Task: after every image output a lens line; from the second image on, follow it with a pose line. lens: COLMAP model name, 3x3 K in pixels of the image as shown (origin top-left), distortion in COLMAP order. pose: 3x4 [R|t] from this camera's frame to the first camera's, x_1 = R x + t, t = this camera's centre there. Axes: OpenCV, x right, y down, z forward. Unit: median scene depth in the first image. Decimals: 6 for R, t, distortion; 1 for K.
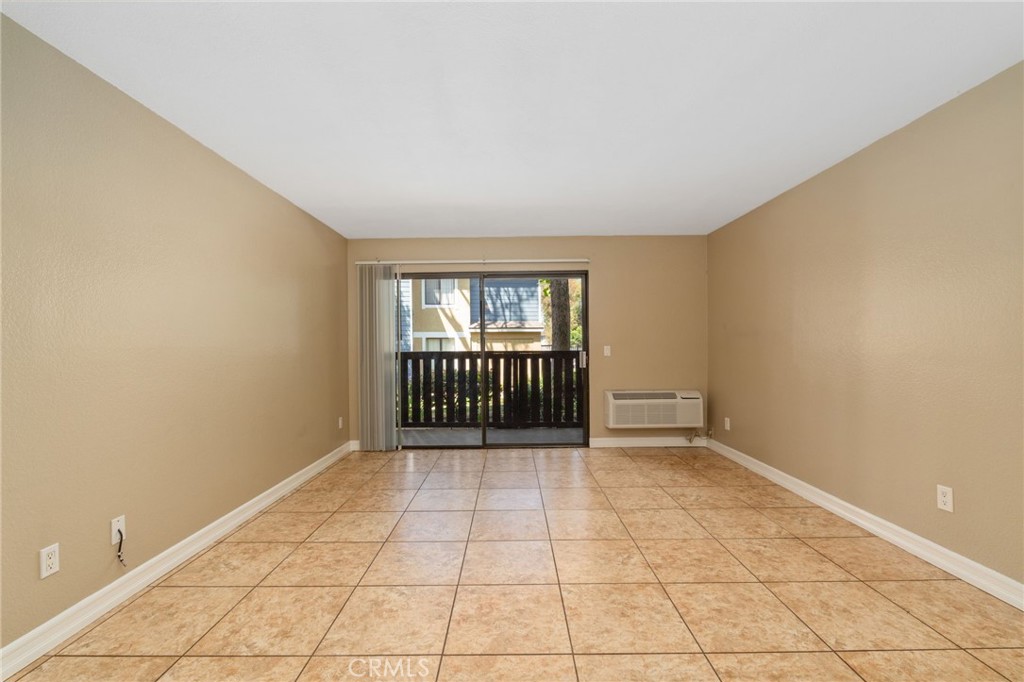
lens RADIAL K [[449.8, 0, 508.3], [0, 449.8, 342.3], [0, 0, 1]] dist [-0.007954, 0.001722]
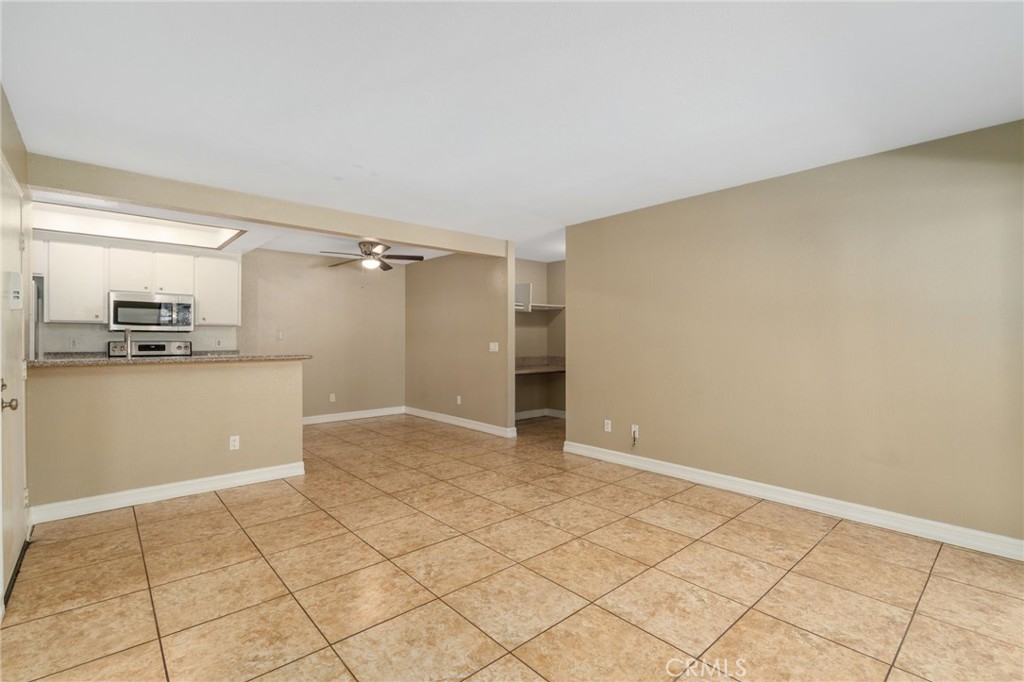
lens RADIAL K [[449.8, 0, 515.1], [0, 449.8, 341.8], [0, 0, 1]] dist [-0.007954, 0.001722]
pose [[-0.732720, 0.013411, -0.680398, 0.851178], [0.010217, 0.999910, 0.008705, -0.006341], [0.680453, -0.000573, -0.732791, 2.011868]]
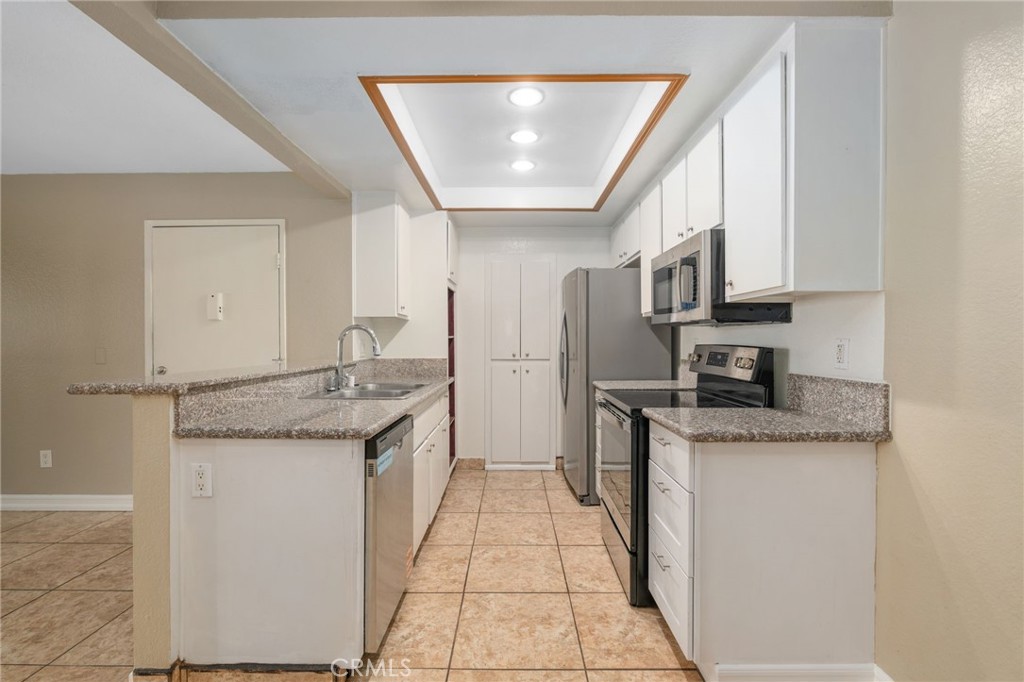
lens RADIAL K [[449.8, 0, 516.1], [0, 449.8, 343.9], [0, 0, 1]] dist [-0.007954, 0.001722]
pose [[0.002221, 0.001082, 0.999997, -0.423072], [0.000996, 0.999999, -0.001084, -0.009641], [-0.999997, 0.000999, 0.002220, -0.479836]]
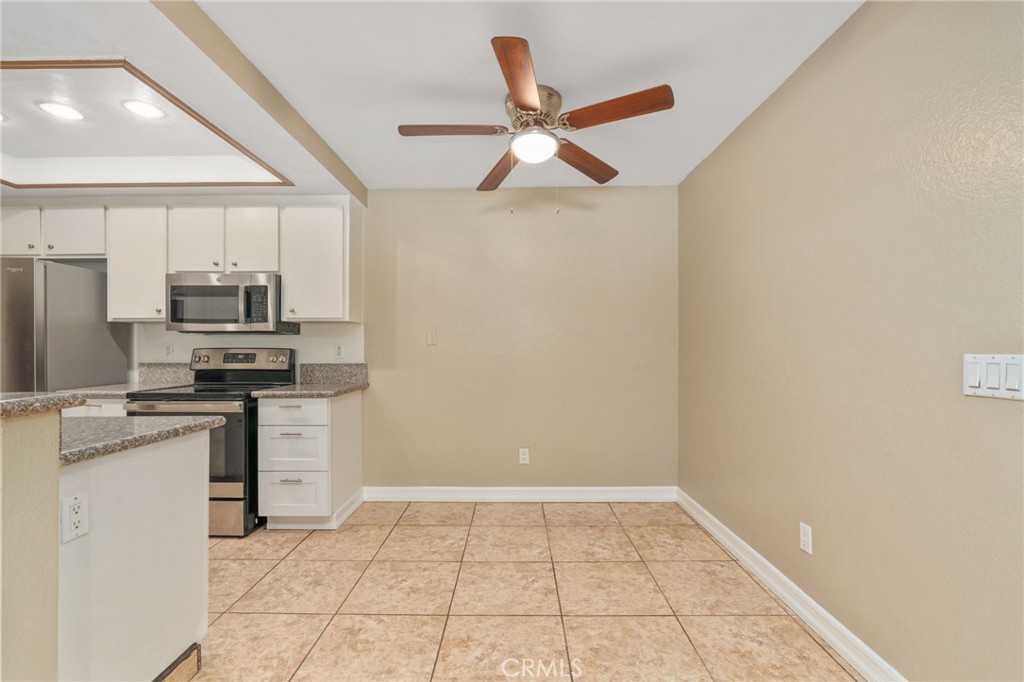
lens RADIAL K [[449.8, 0, 511.9], [0, 449.8, 346.0], [0, 0, 1]] dist [-0.007954, 0.001722]
pose [[-0.999913, 0.012389, 0.004464, -0.269364], [0.012378, 0.999920, -0.002571, 0.000203], [-0.004496, -0.002516, -0.999987, 0.543430]]
